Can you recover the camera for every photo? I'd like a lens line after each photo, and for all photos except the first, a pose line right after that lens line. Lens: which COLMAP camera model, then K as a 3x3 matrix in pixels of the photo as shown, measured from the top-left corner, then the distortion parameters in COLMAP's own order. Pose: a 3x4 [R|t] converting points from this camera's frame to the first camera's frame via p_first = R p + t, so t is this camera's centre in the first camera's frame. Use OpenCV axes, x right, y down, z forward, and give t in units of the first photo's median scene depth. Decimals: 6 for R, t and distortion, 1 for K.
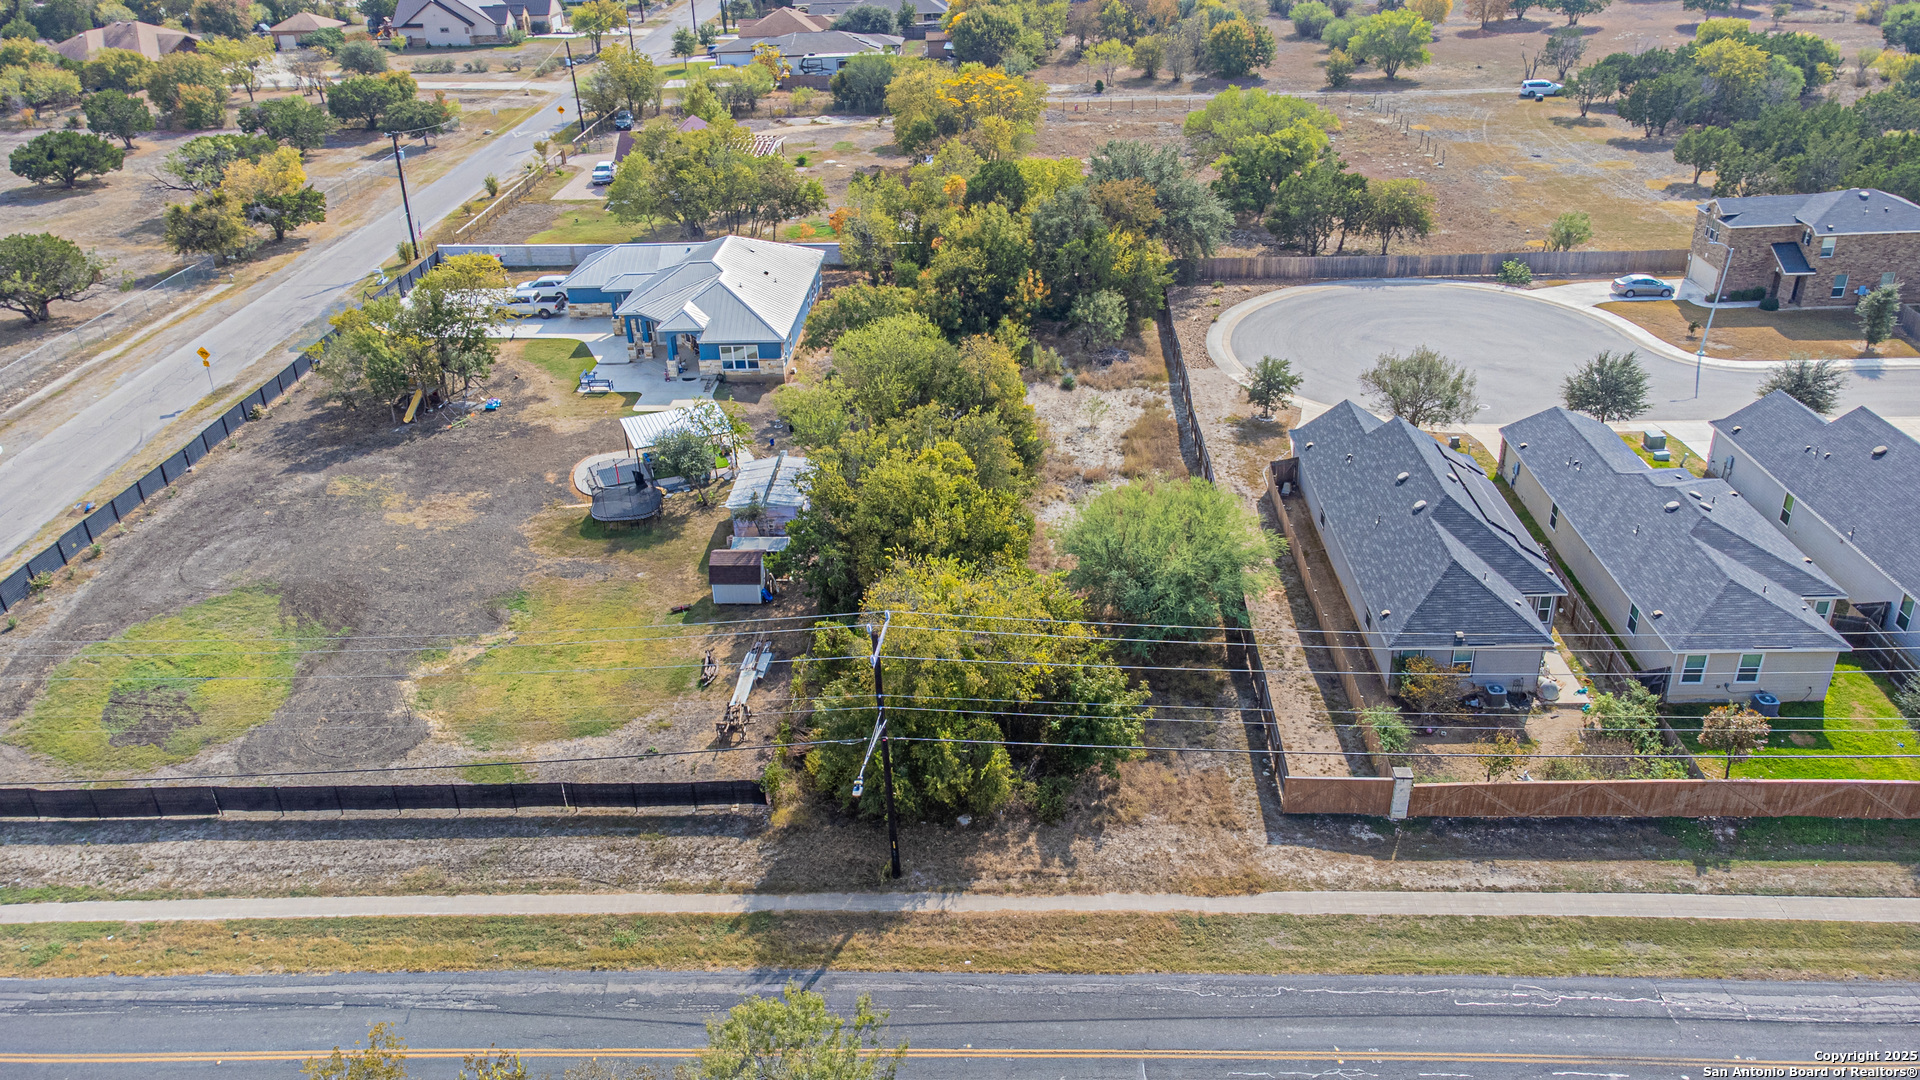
lens RADIAL K [[1438.6, 0, 960.0], [0, 1438.6, 540.0], [0, 0, 1]] dist [0.013783, 0.081664]
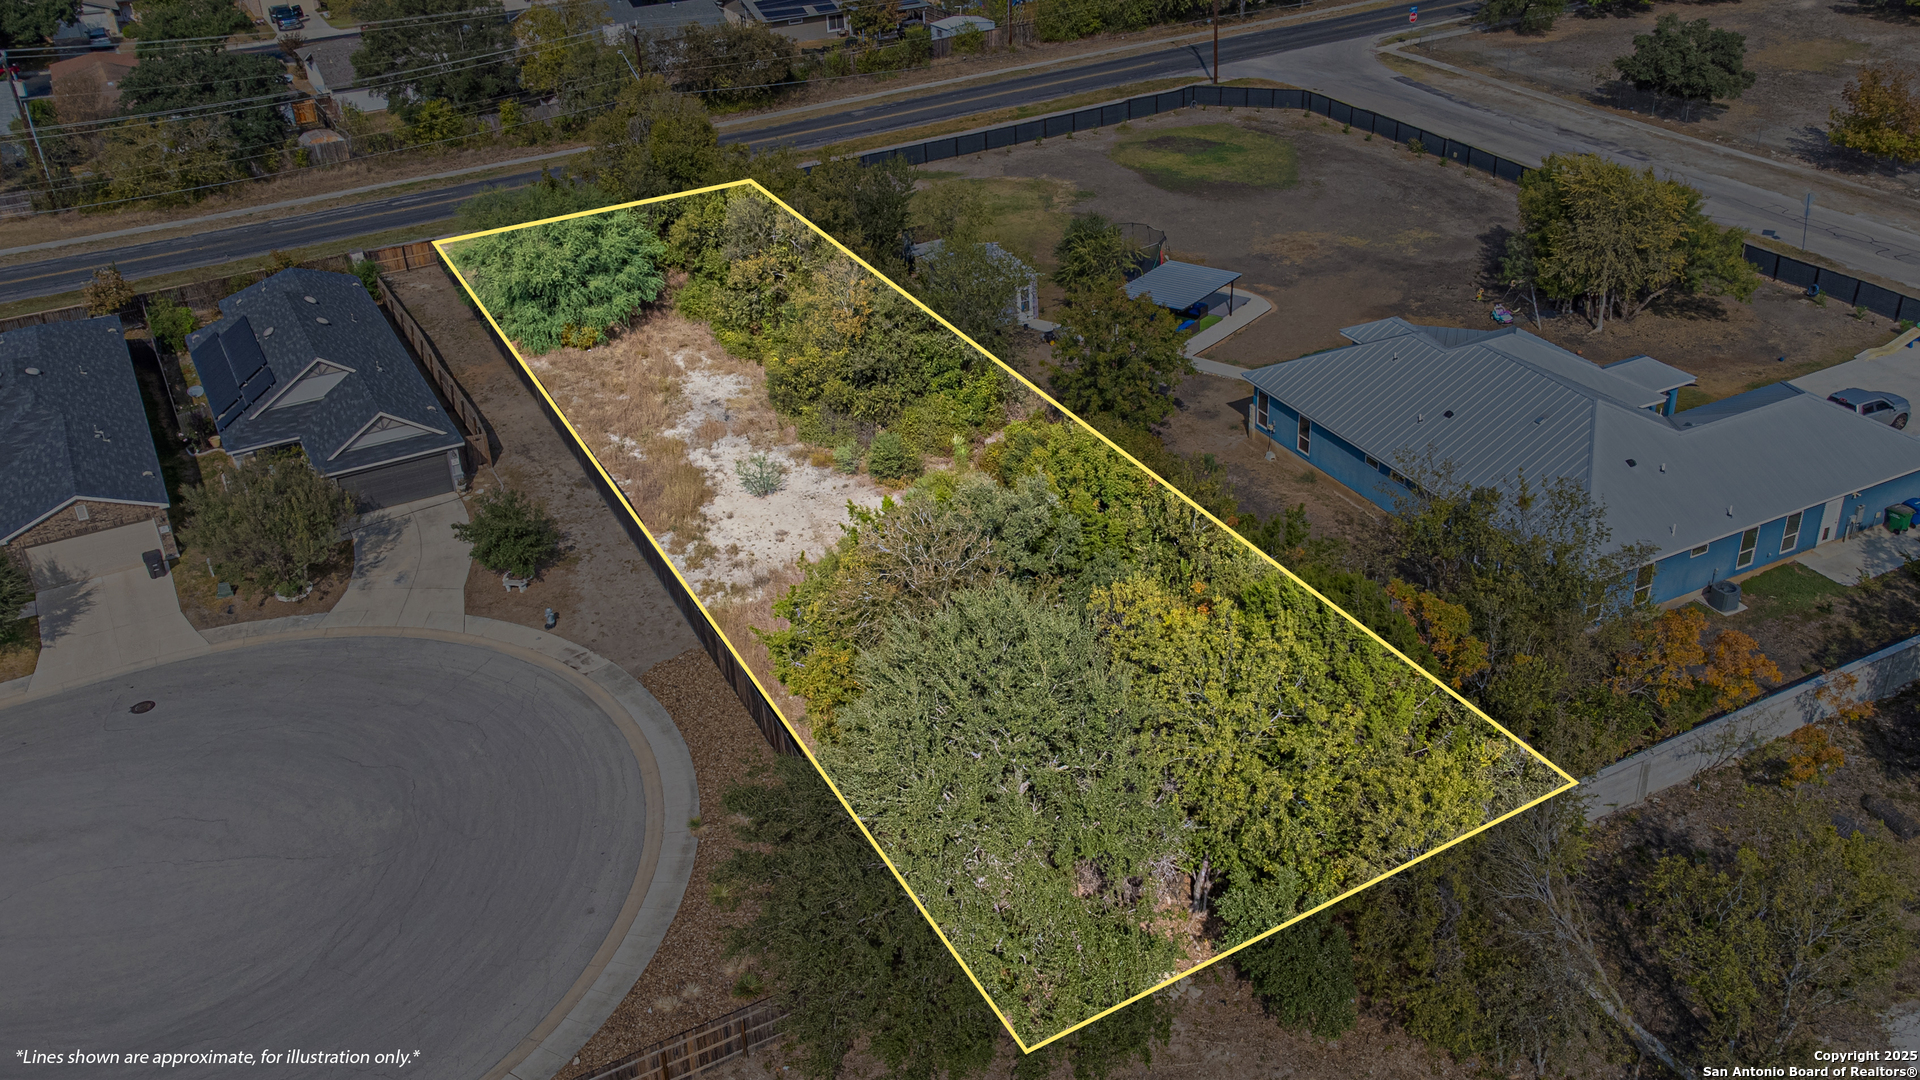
lens RADIAL K [[1632.8, 0, 1033.1], [0, 1632.8, 541.4], [0, 0, 1]] dist [0.031035, 0.000268]
pose [[-0.852088, 0.311272, -0.420781, 0.328371], [-0.191005, 0.563566, 0.803686, -0.743614], [0.487303, 0.765182, -0.420753, 1.445867]]
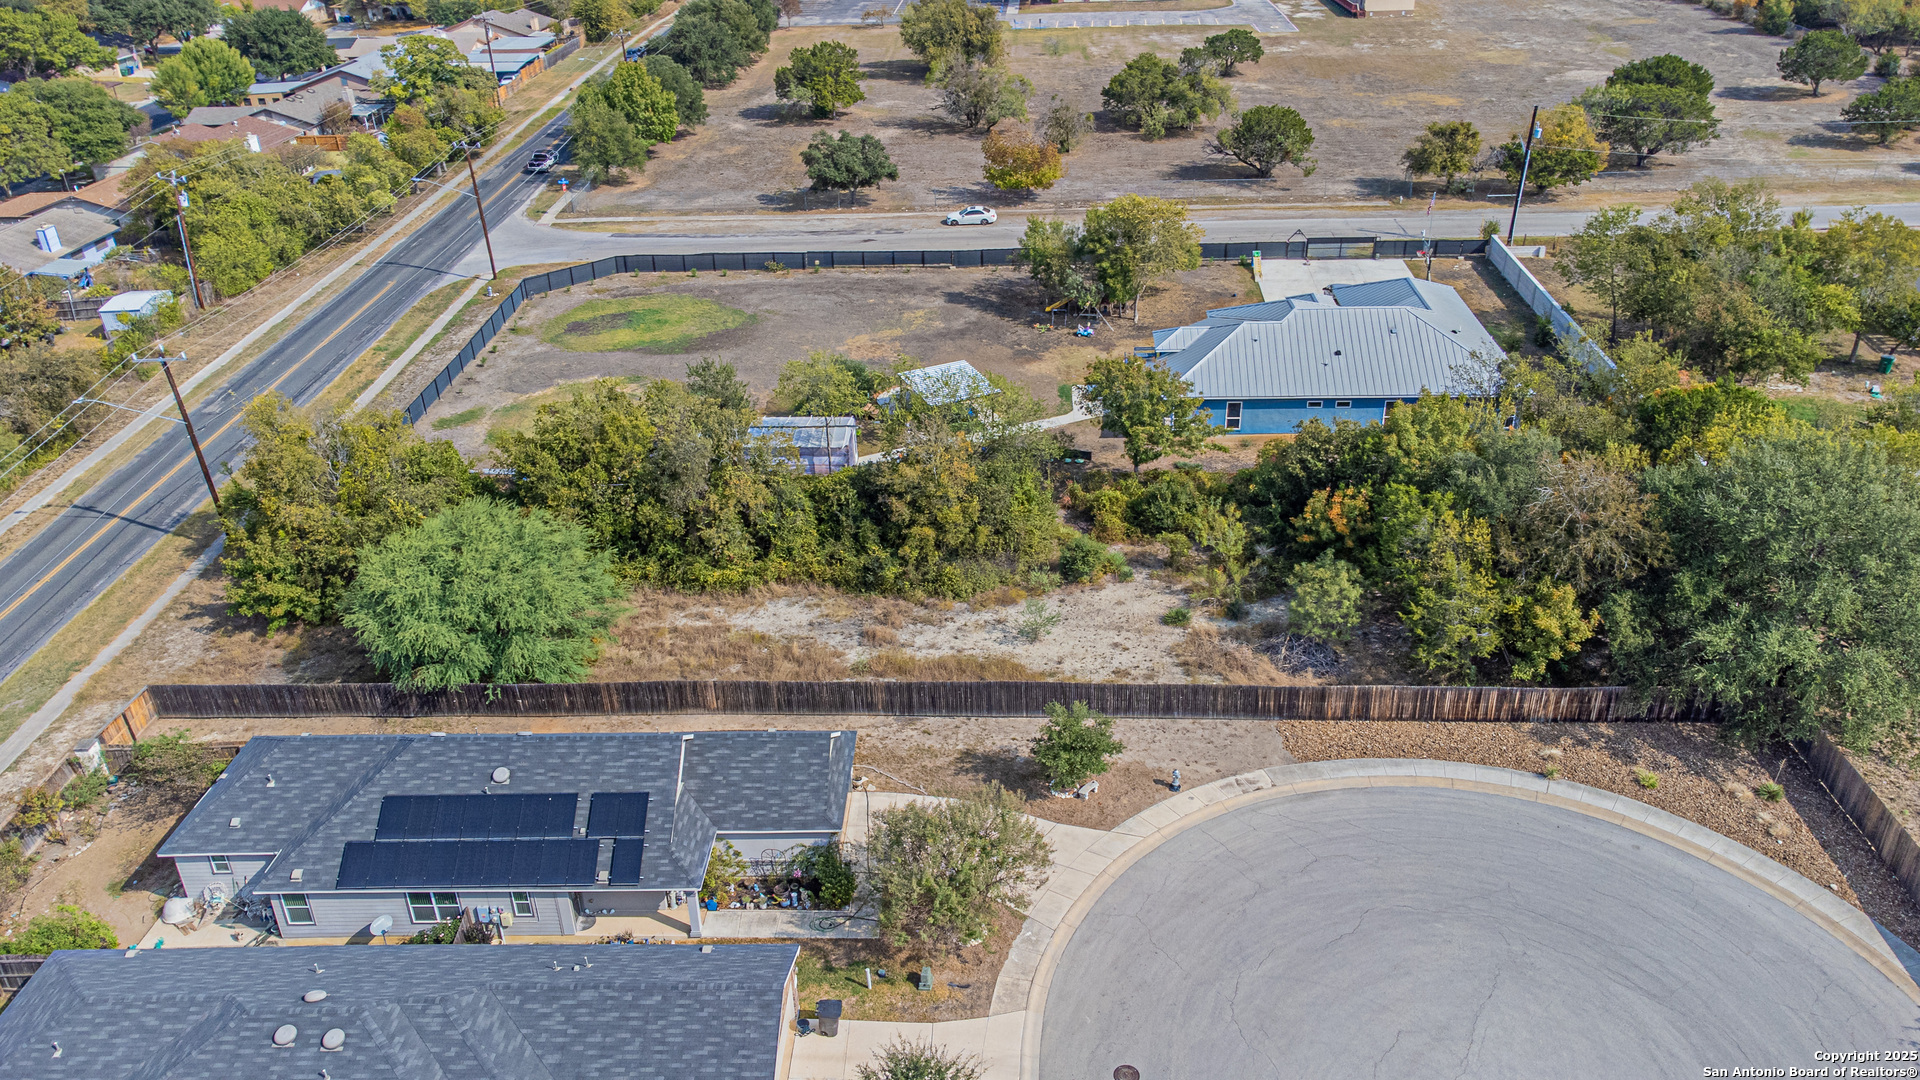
lens RADIAL K [[1438.6, 0, 960.0], [0, 1438.6, 540.0], [0, 0, 1]] dist [0.013783, 0.081664]
pose [[-0.007345, 0.498486, -0.866867, 0.717458], [-0.435436, 0.778792, 0.451529, -0.441678], [0.900190, 0.380781, 0.211339, 0.809412]]
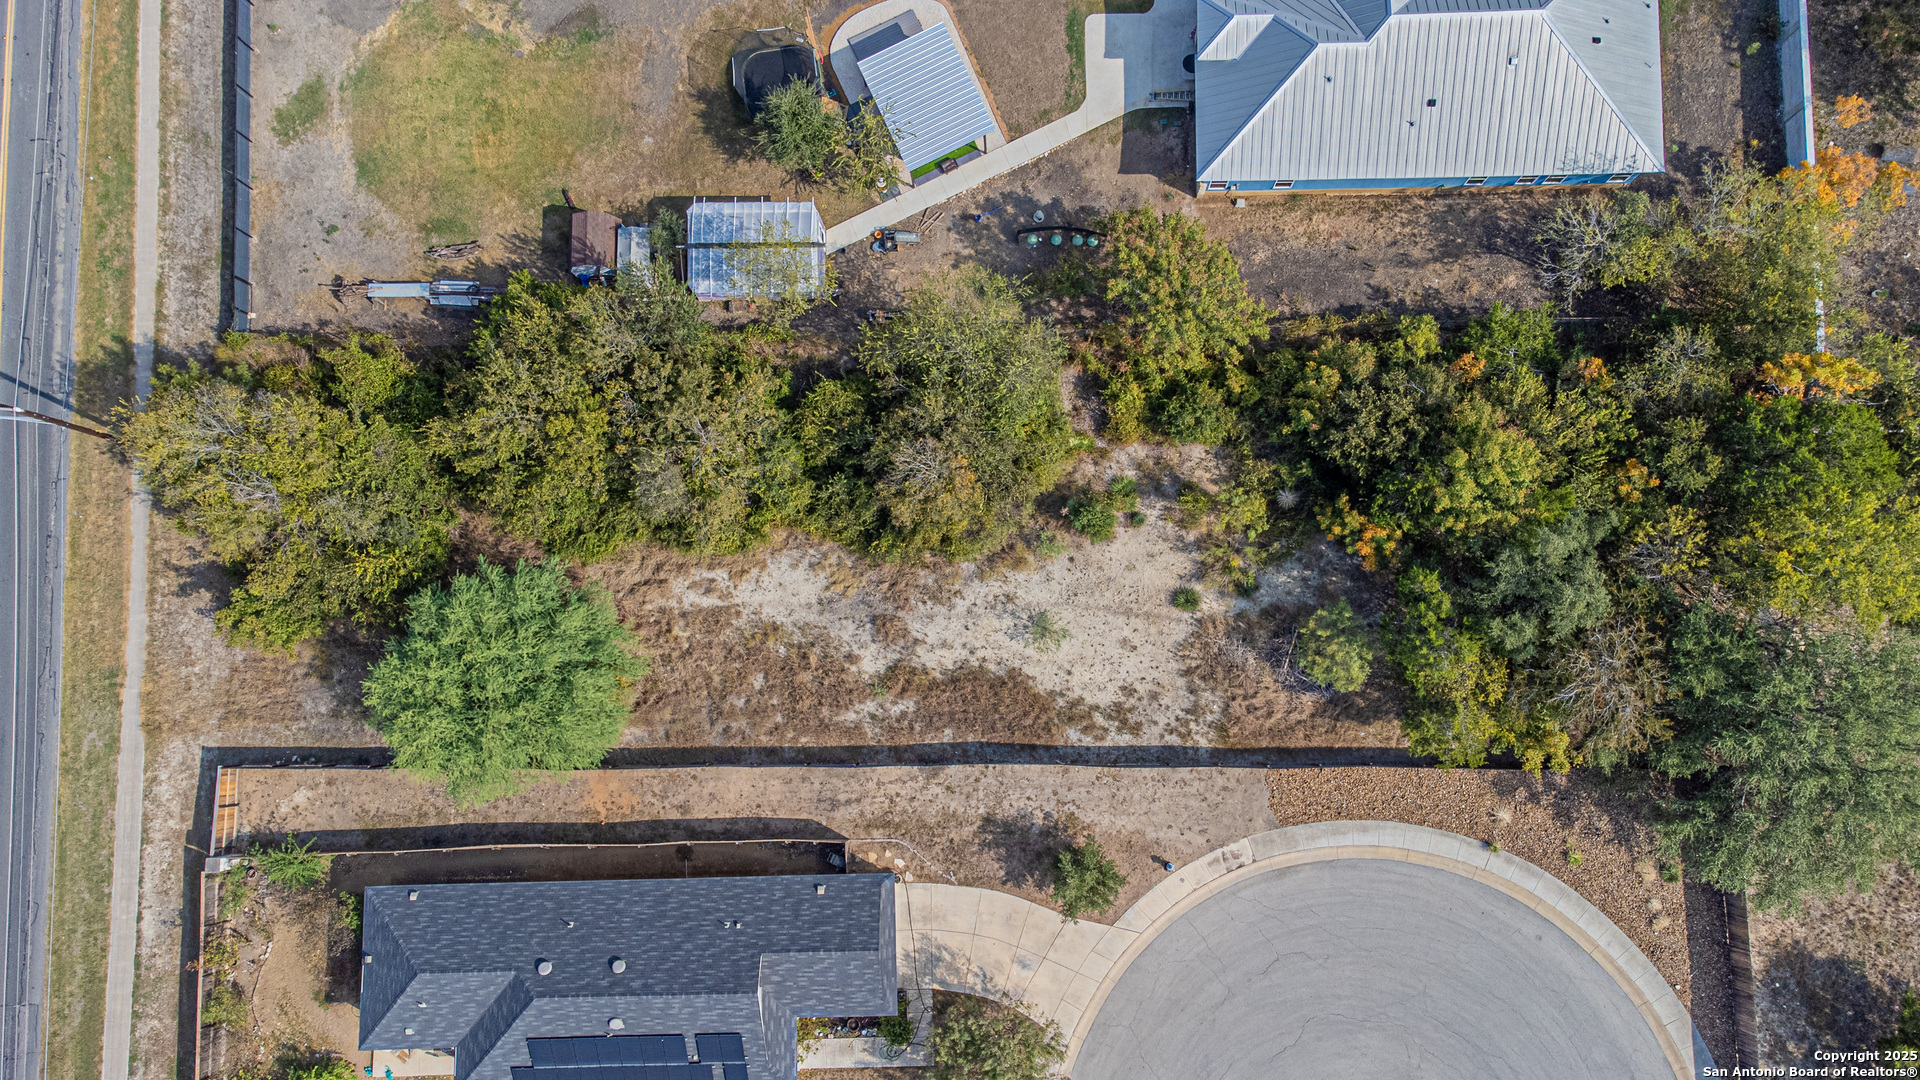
lens RADIAL K [[1438.6, 0, 960.0], [0, 1438.6, 540.0], [0, 0, 1]] dist [0.013783, 0.081664]
pose [[0.049171, 0.995220, -0.084382, 0.108171], [-0.423639, 0.097290, 0.900591, -0.751014], [0.904496, -0.008535, 0.426397, 0.657853]]
